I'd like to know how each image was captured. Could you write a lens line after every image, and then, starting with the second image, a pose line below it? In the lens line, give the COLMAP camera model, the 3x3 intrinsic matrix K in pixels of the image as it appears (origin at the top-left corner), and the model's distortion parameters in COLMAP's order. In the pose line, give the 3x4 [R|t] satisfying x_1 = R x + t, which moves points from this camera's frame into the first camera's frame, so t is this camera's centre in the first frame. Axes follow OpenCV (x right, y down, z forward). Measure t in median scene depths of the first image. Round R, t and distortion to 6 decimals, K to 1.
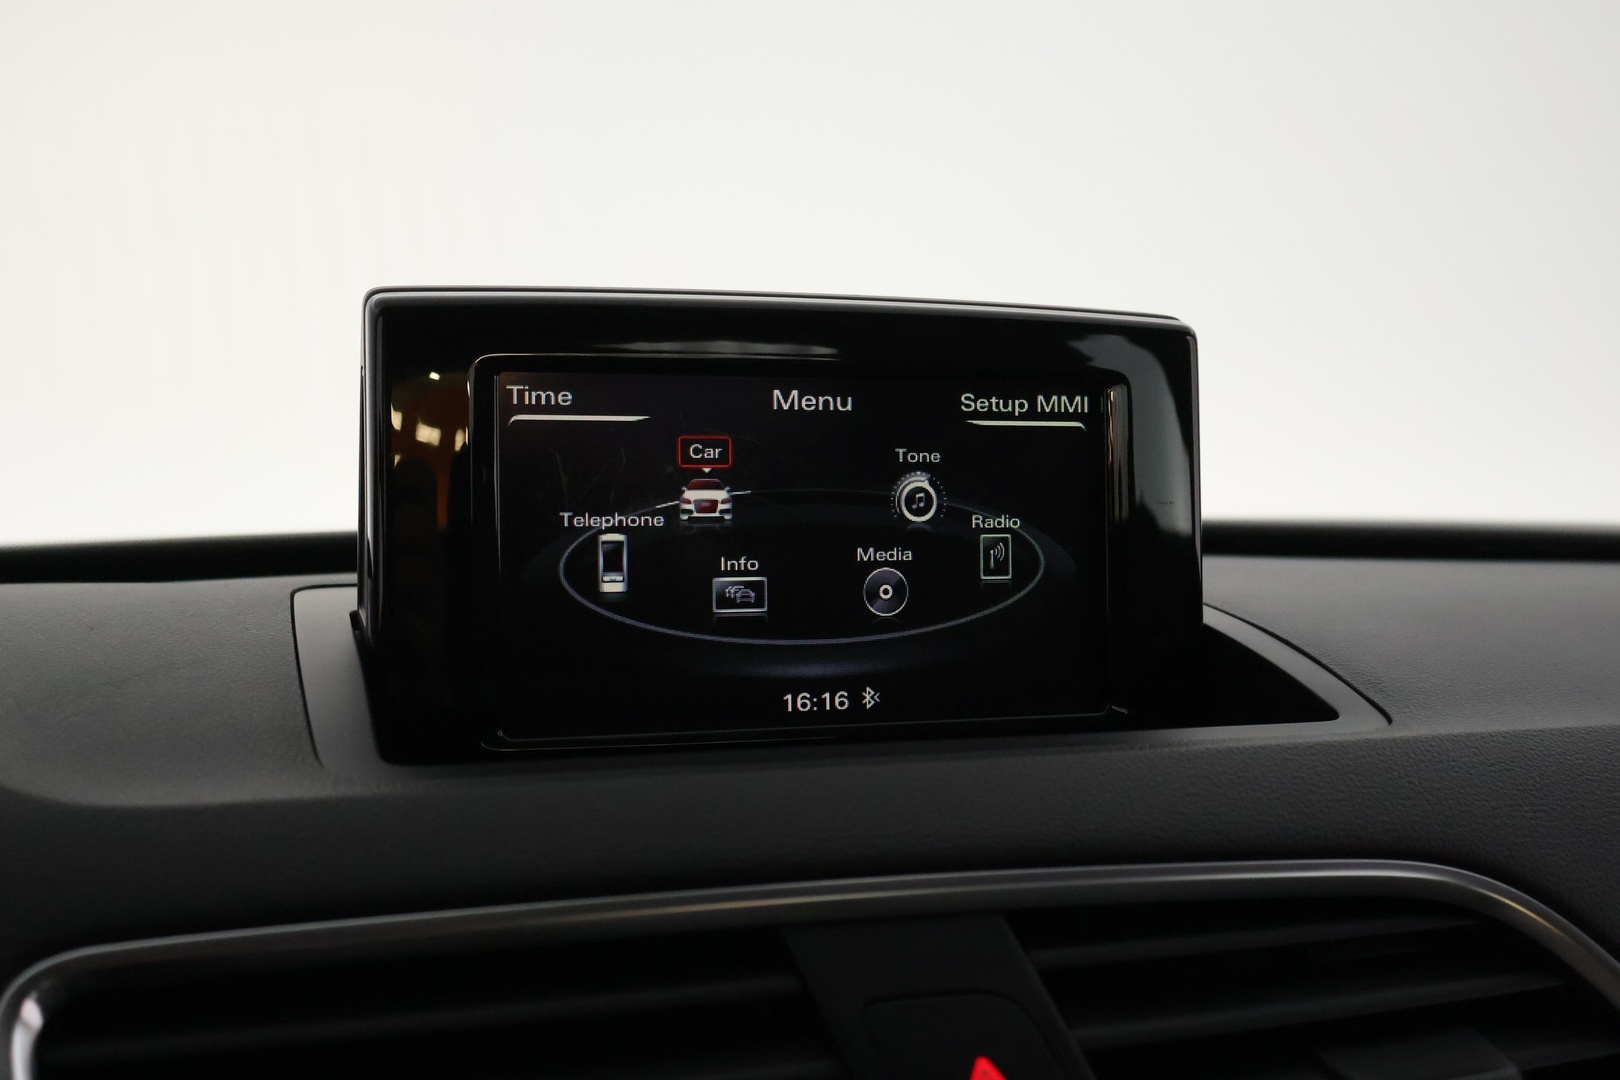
lens RADIAL K [[1823.1, 0, 810.0], [0, 1823.1, 540.0], [0, 0, 1]] dist [-0.014412, 0.014490]
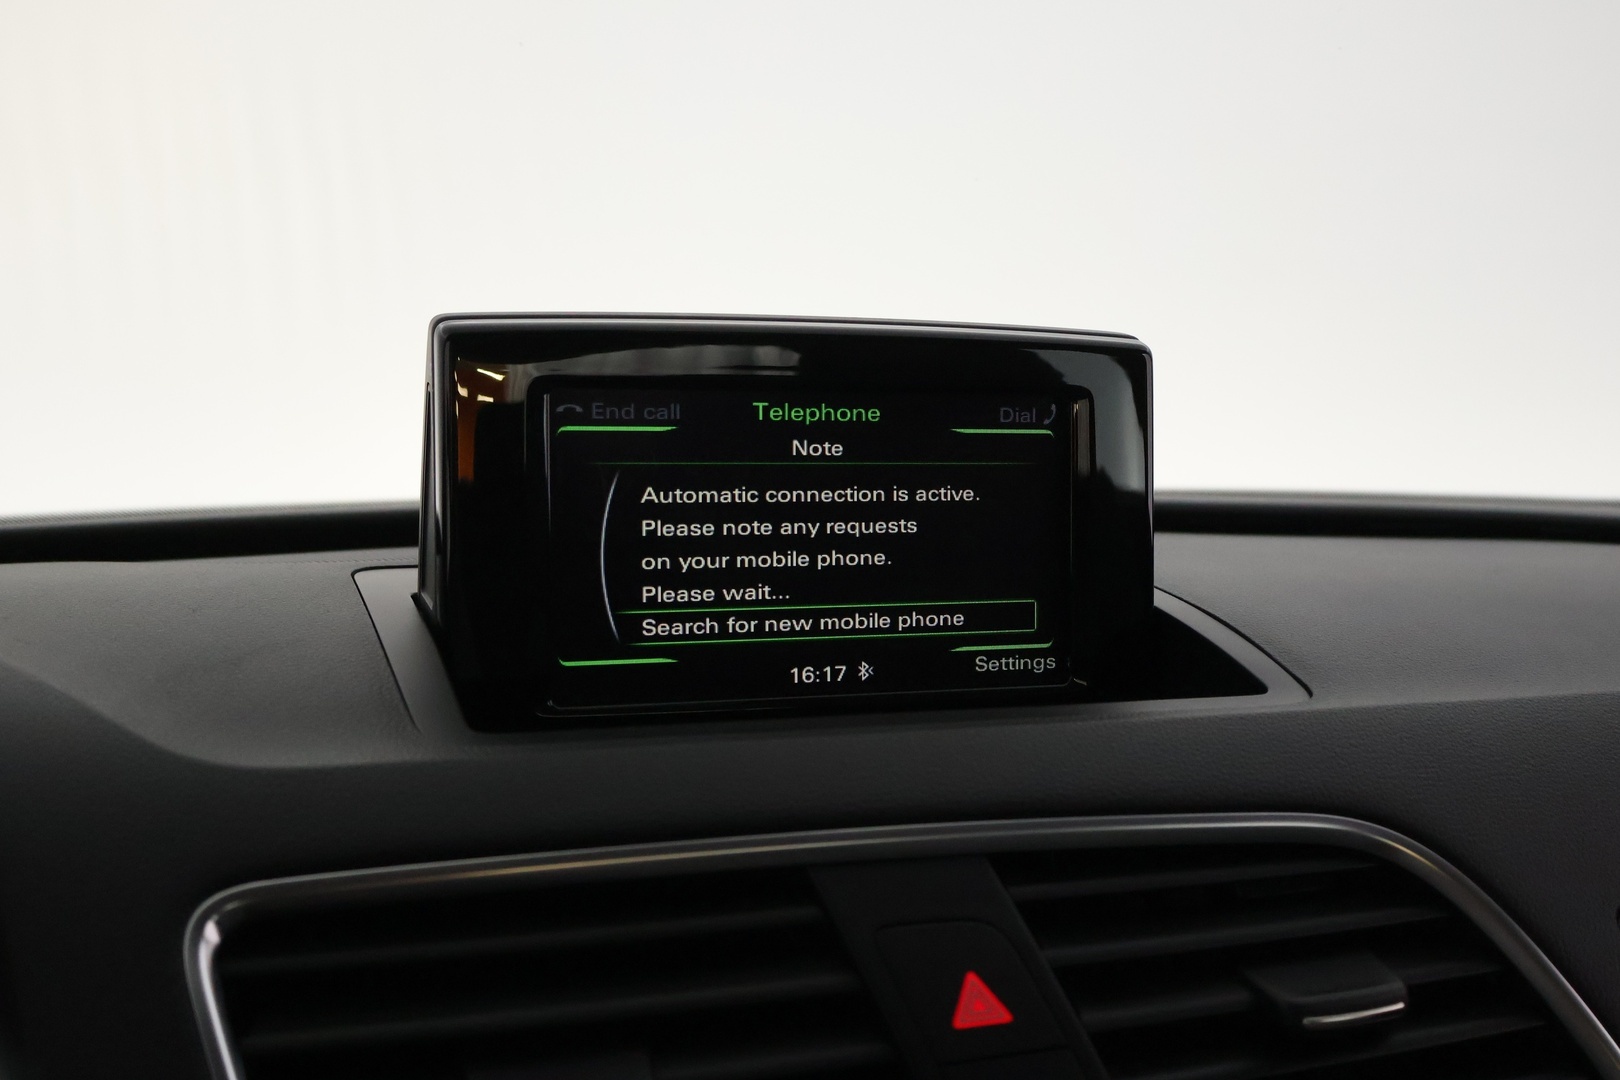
lens RADIAL K [[1946.1, 0, 810.0], [0, 1946.1, 540.0], [0, 0, 1]] dist [0.004128, -0.016278]
pose [[0.999291, 0.006953, 0.036997, -0.052744], [-0.008278, 0.999325, 0.035793, -0.043884], [-0.036723, -0.036074, 0.998674, -0.244565]]
